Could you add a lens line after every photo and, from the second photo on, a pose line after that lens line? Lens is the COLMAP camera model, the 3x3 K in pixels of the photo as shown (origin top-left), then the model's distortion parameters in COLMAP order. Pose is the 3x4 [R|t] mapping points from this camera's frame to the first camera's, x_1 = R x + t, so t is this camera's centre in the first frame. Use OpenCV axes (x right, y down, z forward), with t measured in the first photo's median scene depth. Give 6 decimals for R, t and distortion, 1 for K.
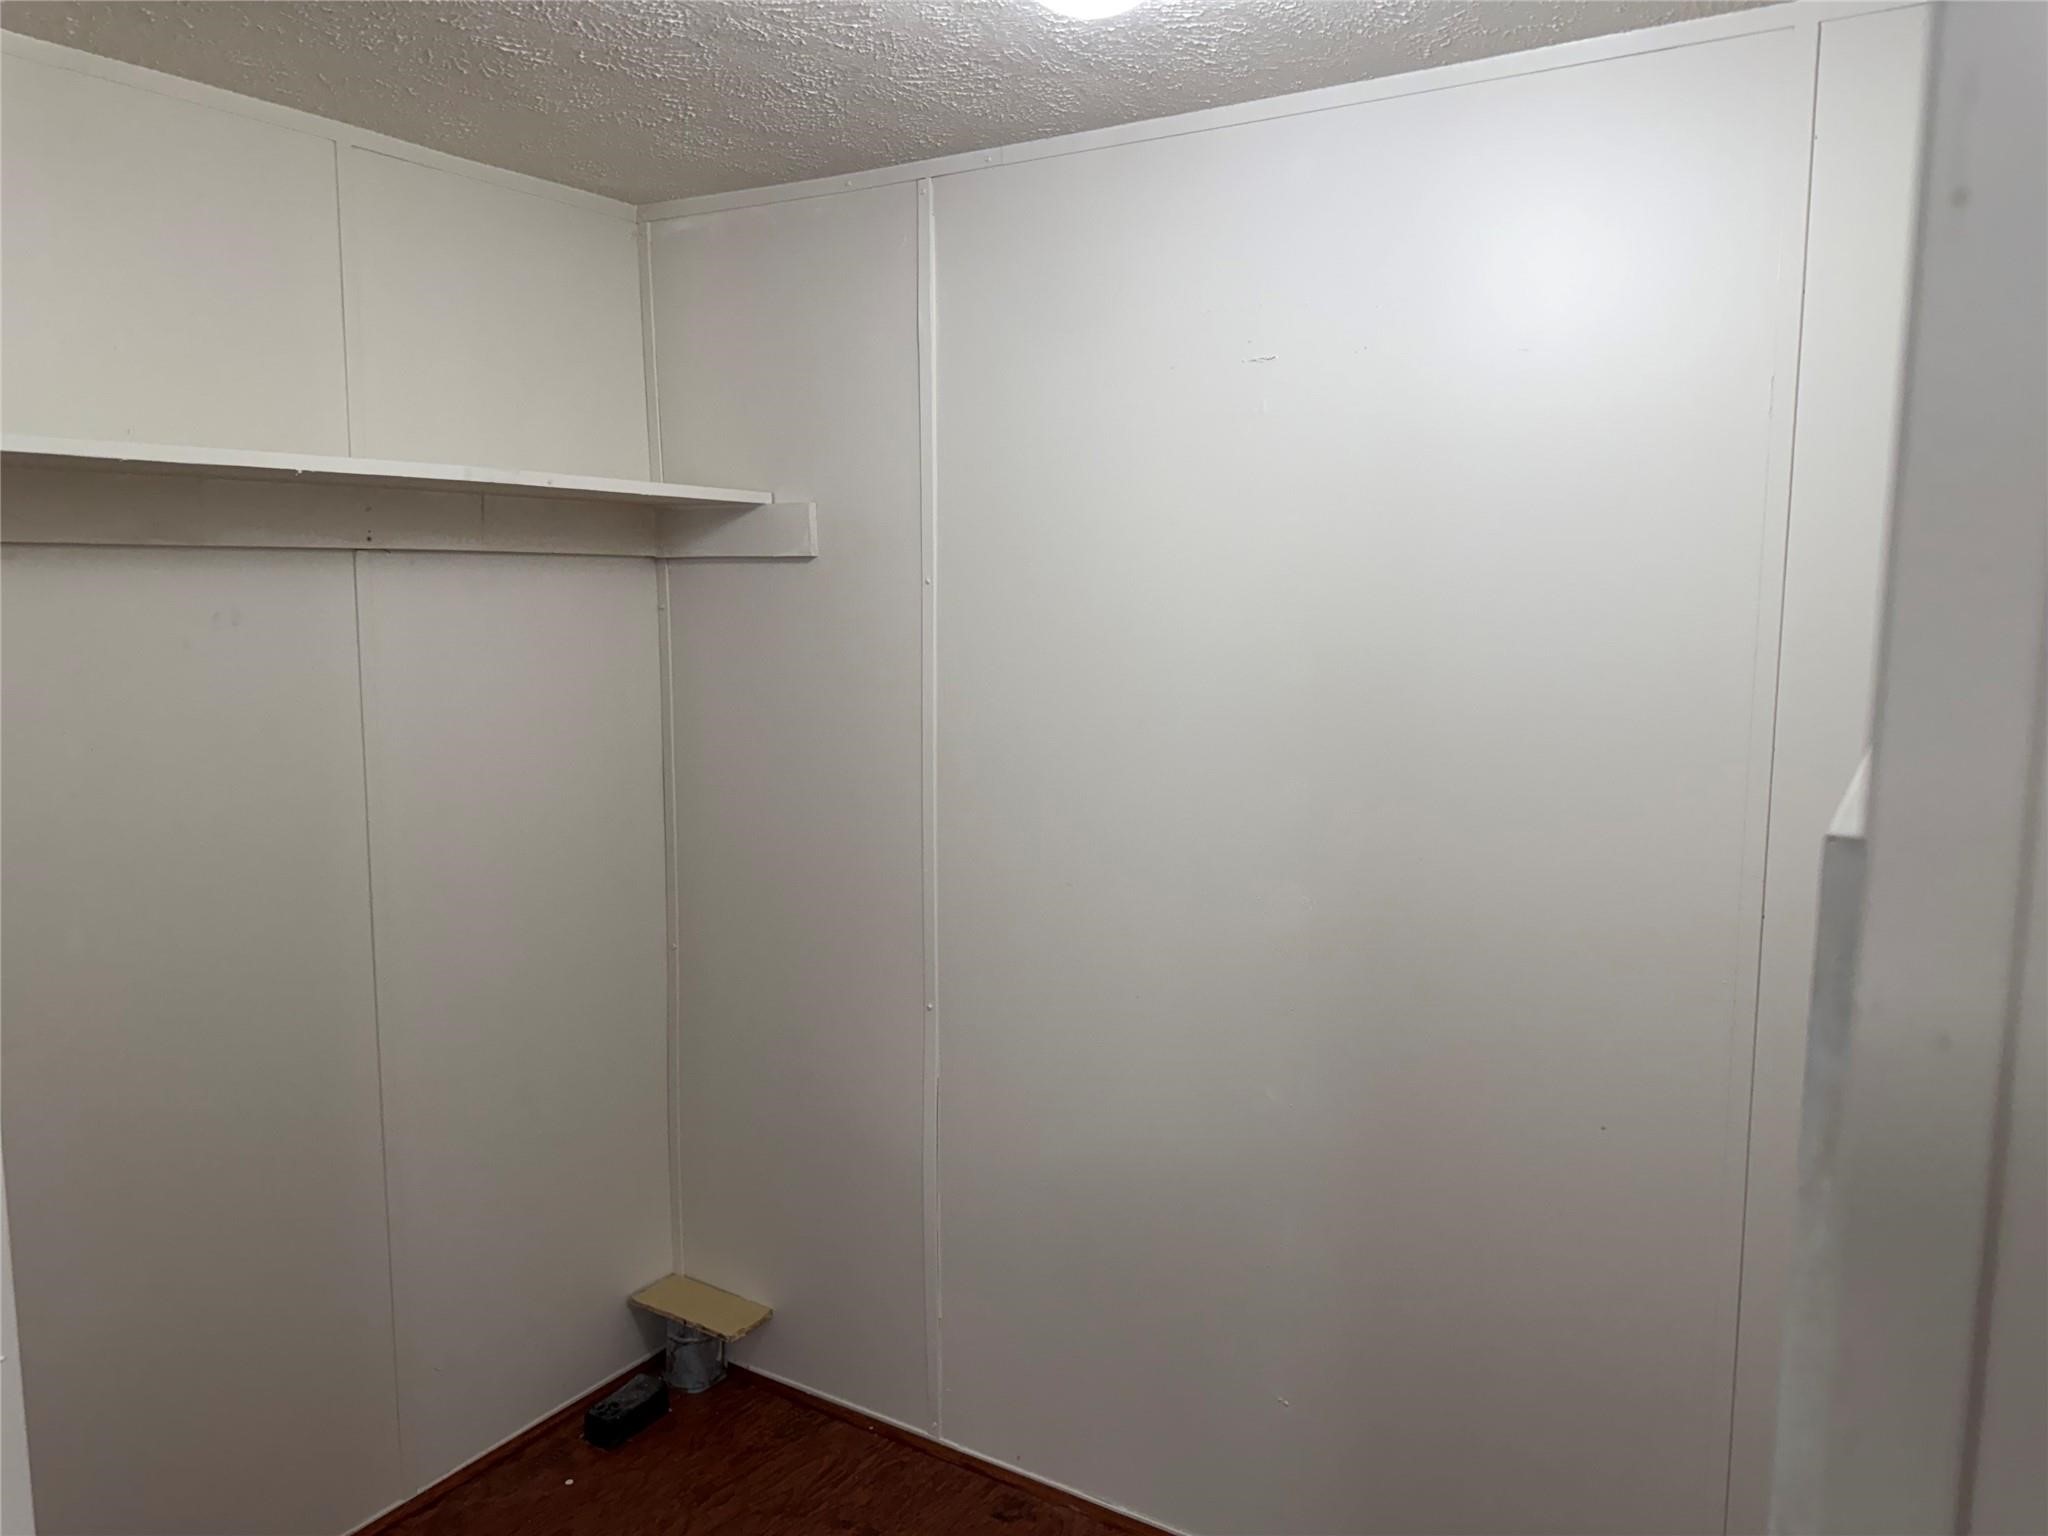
lens RADIAL K [[1453.6, 0, 1037.9], [0, 1453.6, 750.0], [0, 0, 1]] dist [0.033319, -0.034304]
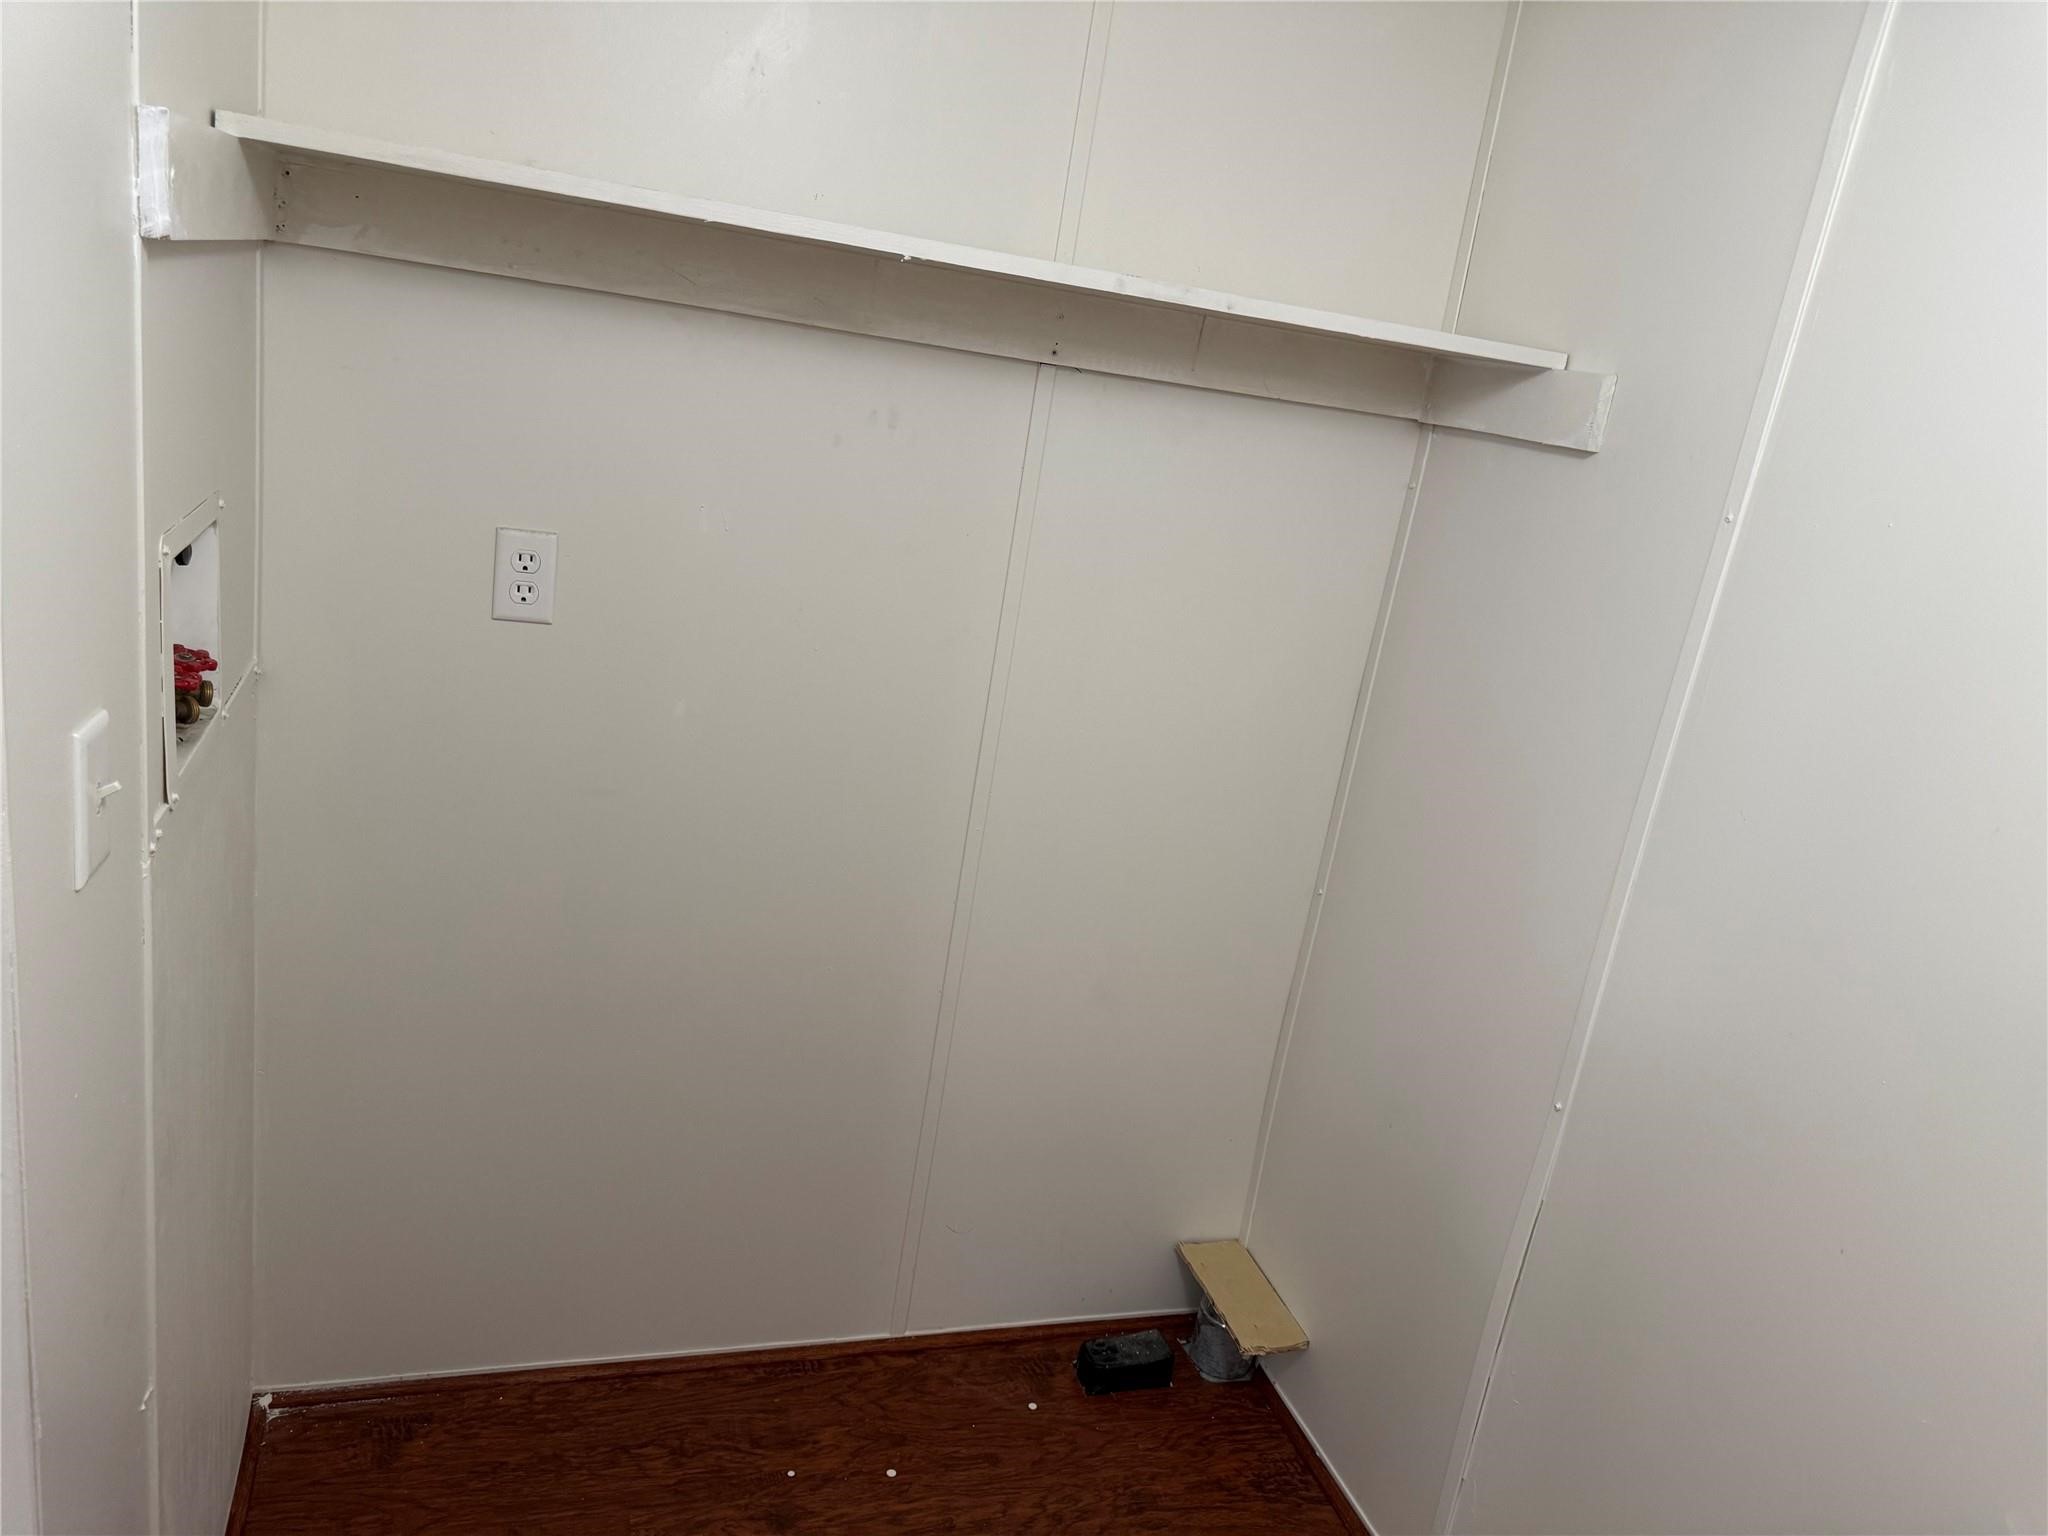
lens RADIAL K [[1453.6, 0, 1021.5], [0, 1453.6, 761.0], [0, 0, 1]] dist [0.033319, -0.034304]
pose [[0.758990, 0.282267, -0.586737, 0.096872], [-0.220112, 0.959323, 0.176778, -0.051119], [0.612769, -0.005025, 0.790246, 0.252920]]
